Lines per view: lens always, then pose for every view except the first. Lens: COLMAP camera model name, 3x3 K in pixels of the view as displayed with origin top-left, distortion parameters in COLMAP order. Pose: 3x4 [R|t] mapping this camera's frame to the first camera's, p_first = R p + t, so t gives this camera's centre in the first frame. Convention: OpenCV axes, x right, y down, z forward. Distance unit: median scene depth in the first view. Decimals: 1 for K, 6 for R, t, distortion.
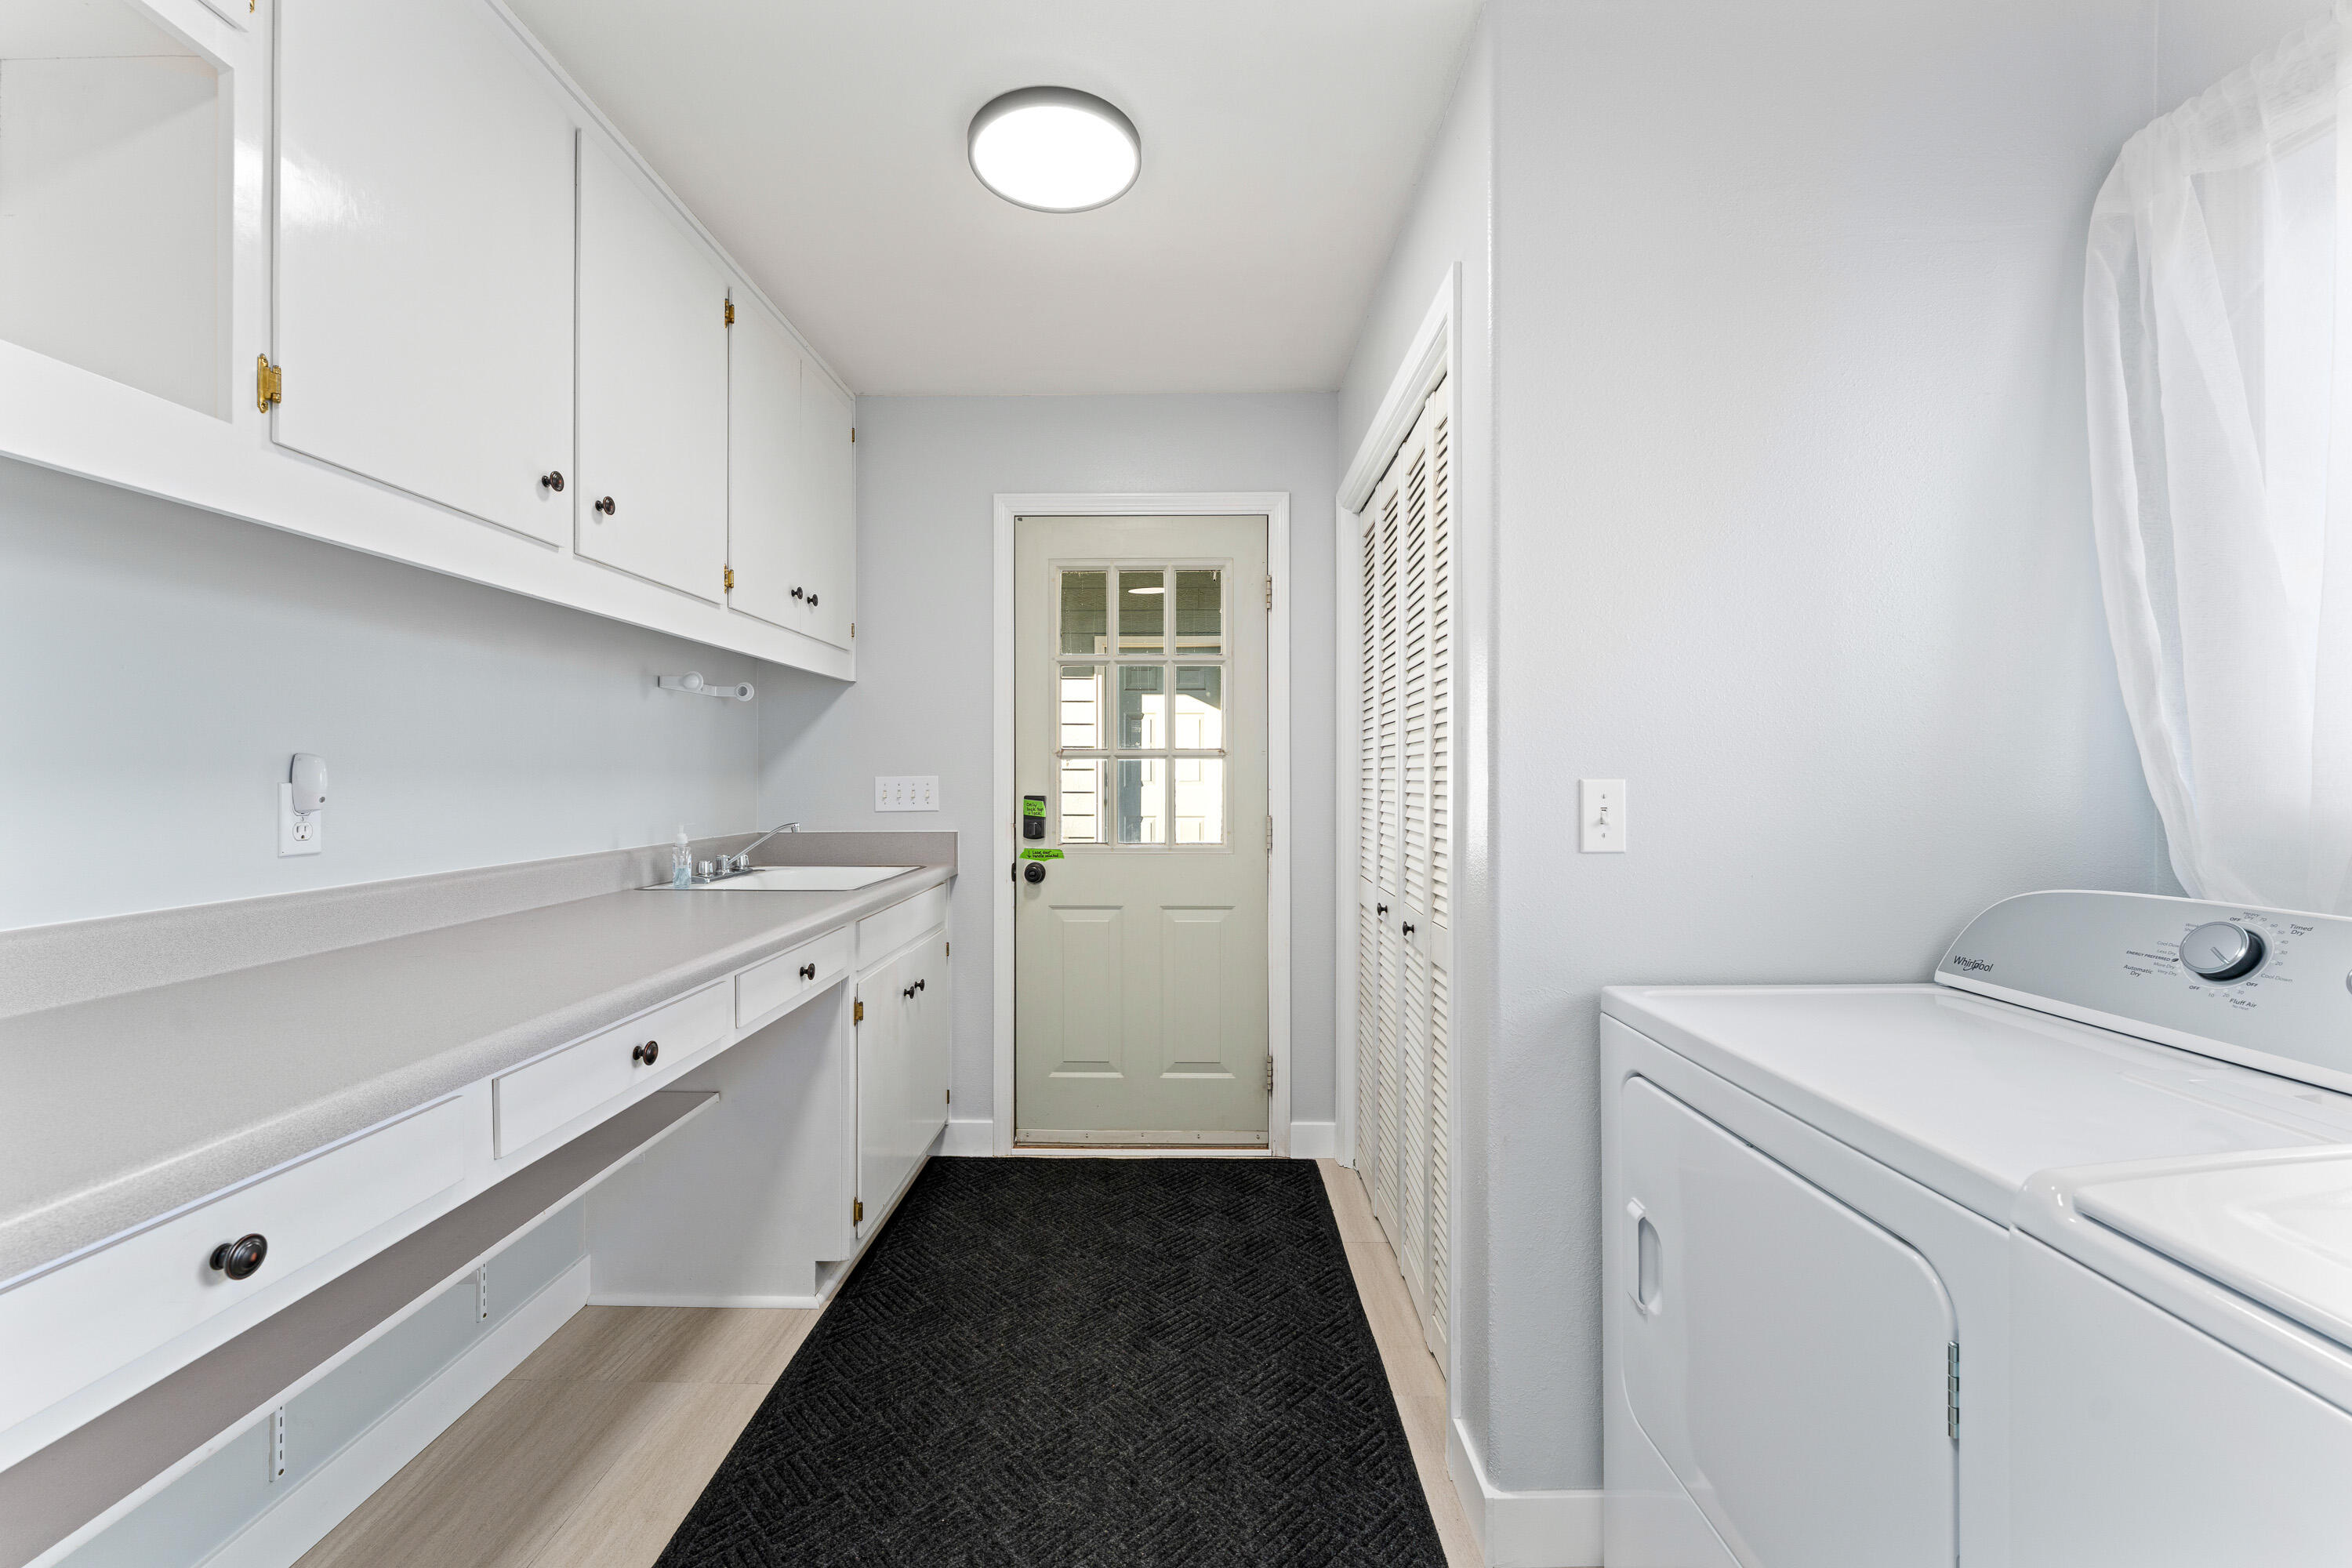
lens RADIAL K [[941.9, 0, 1178.8], [0, 941.9, 775.8], [0, 0, 1]] dist [0.001343, -0.001104]
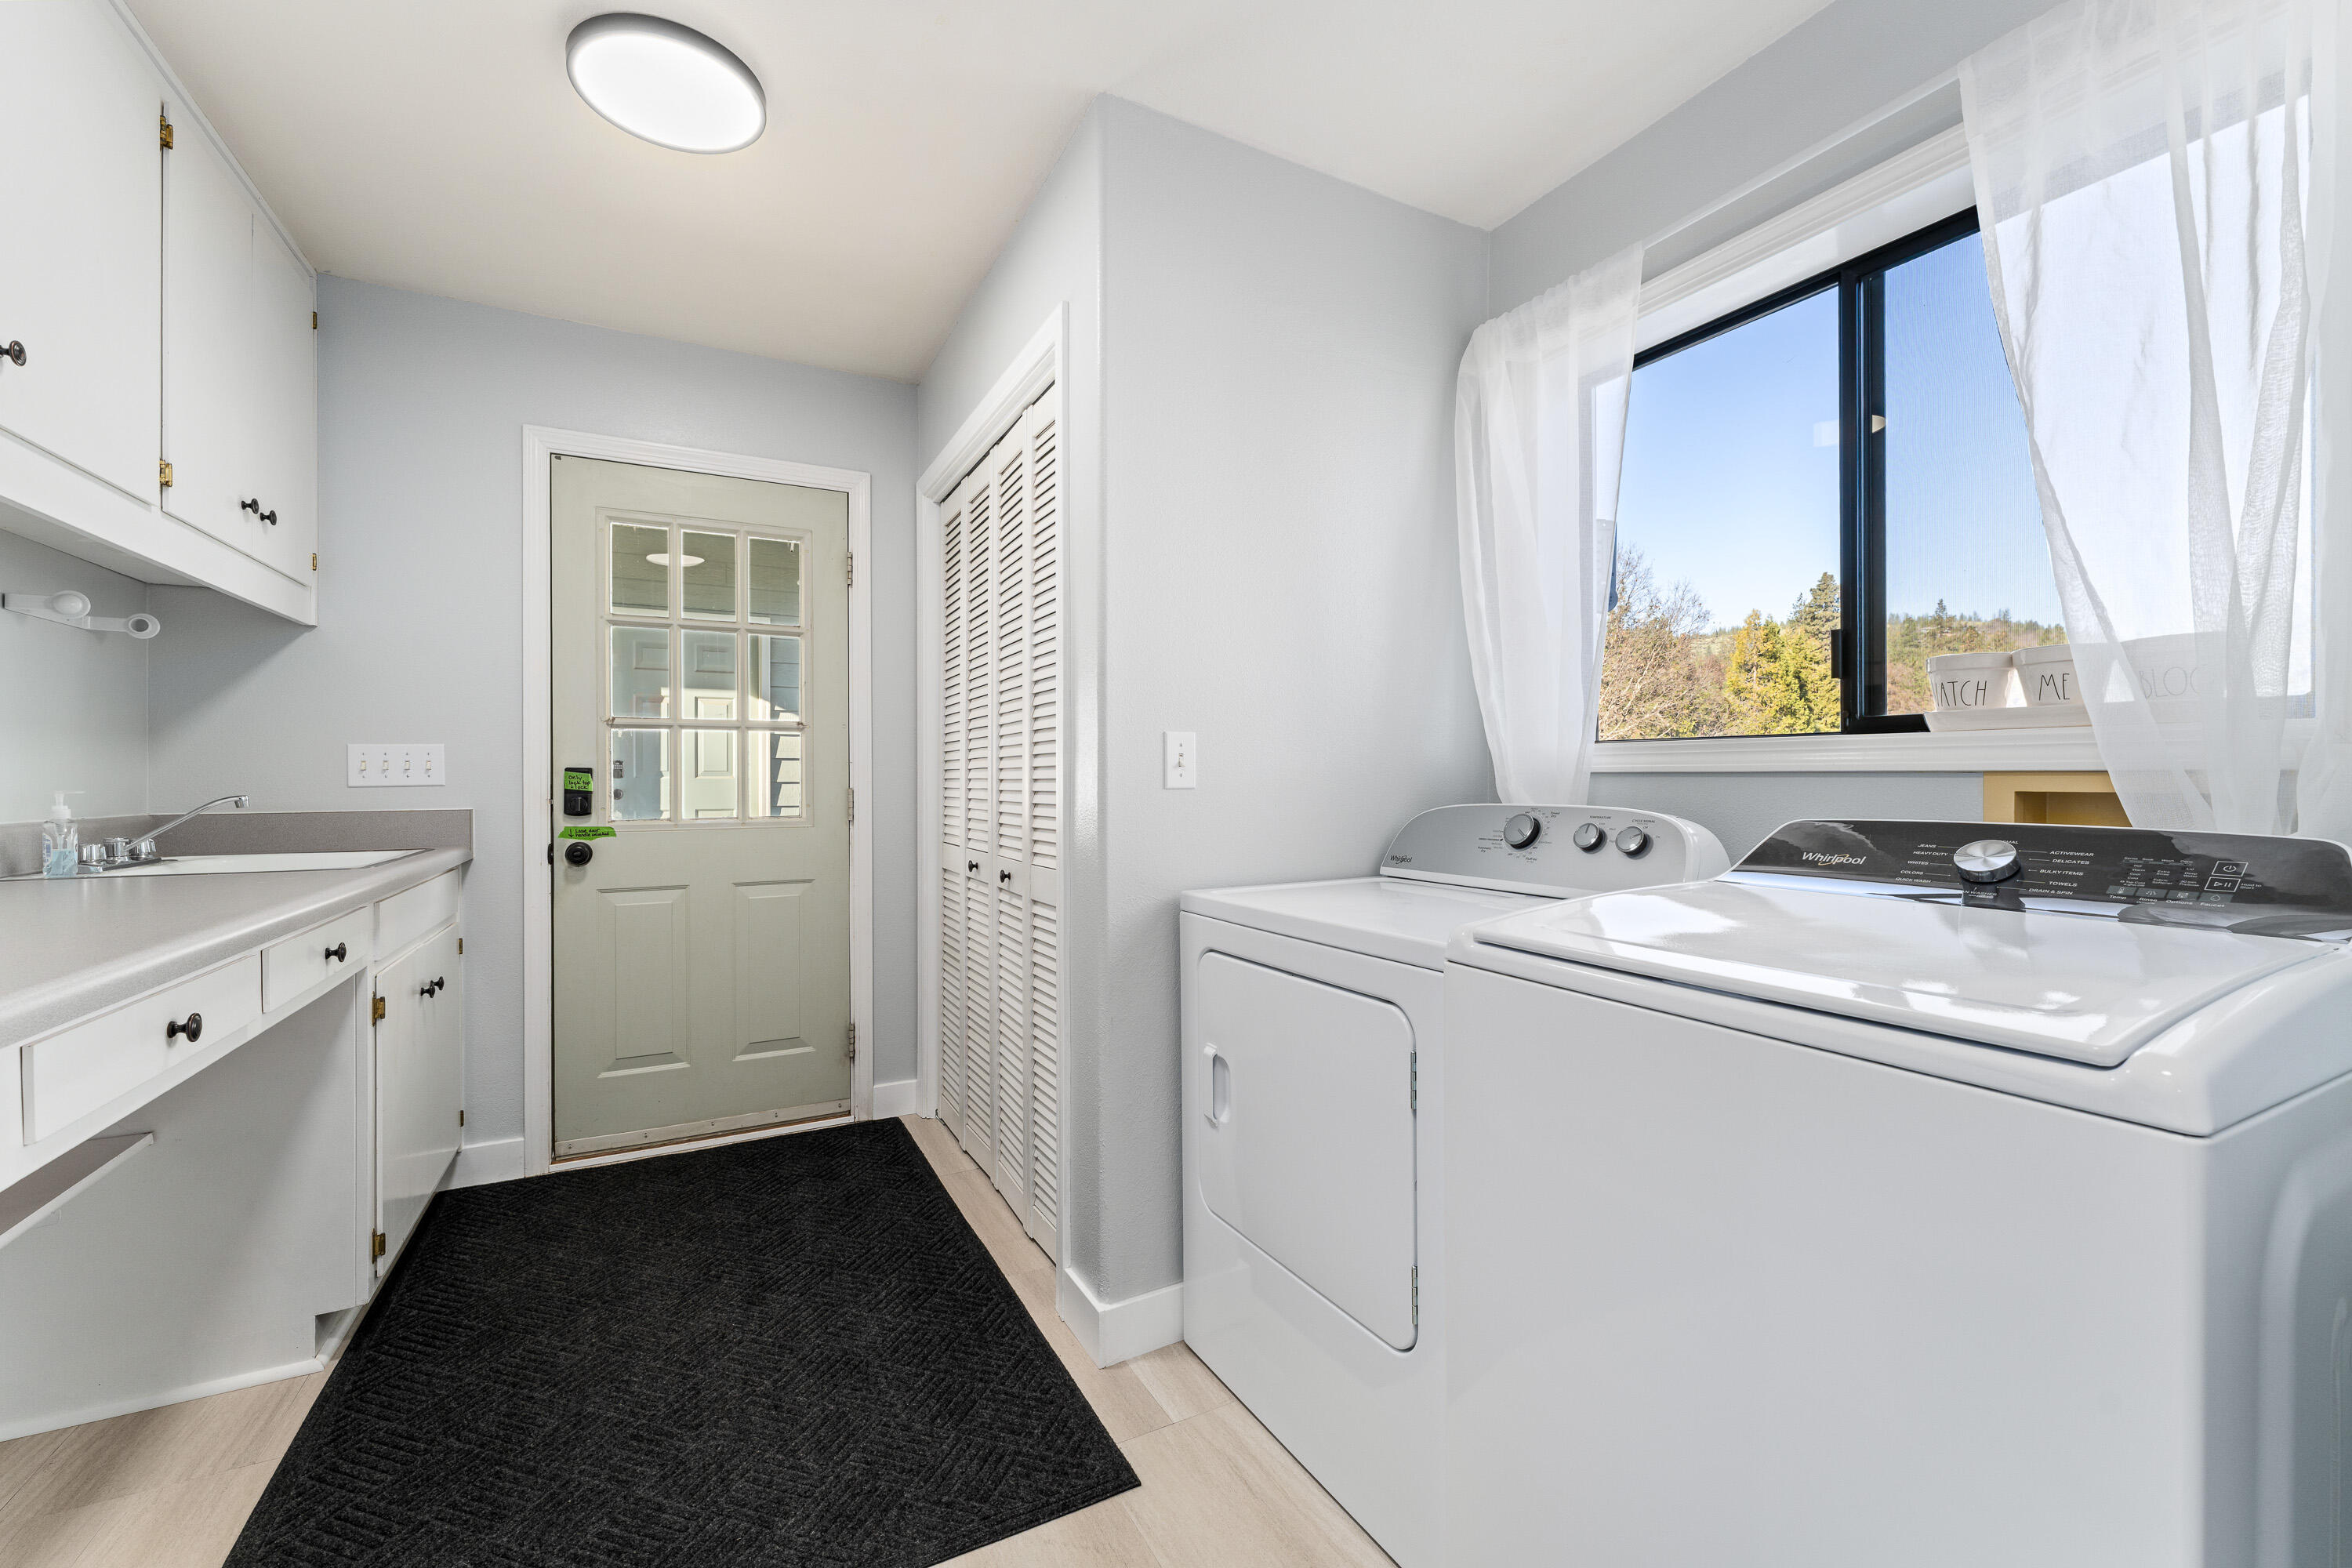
lens RADIAL K [[941.9, 0, 1174.5], [0, 941.9, 780.4], [0, 0, 1]] dist [0.001343, -0.001104]
pose [[0.877993, -0.003648, 0.478660, -0.118807], [0.002864, 0.999993, 0.002367, 0.045980], [-0.478665, -0.000707, 0.877997, -0.087557]]
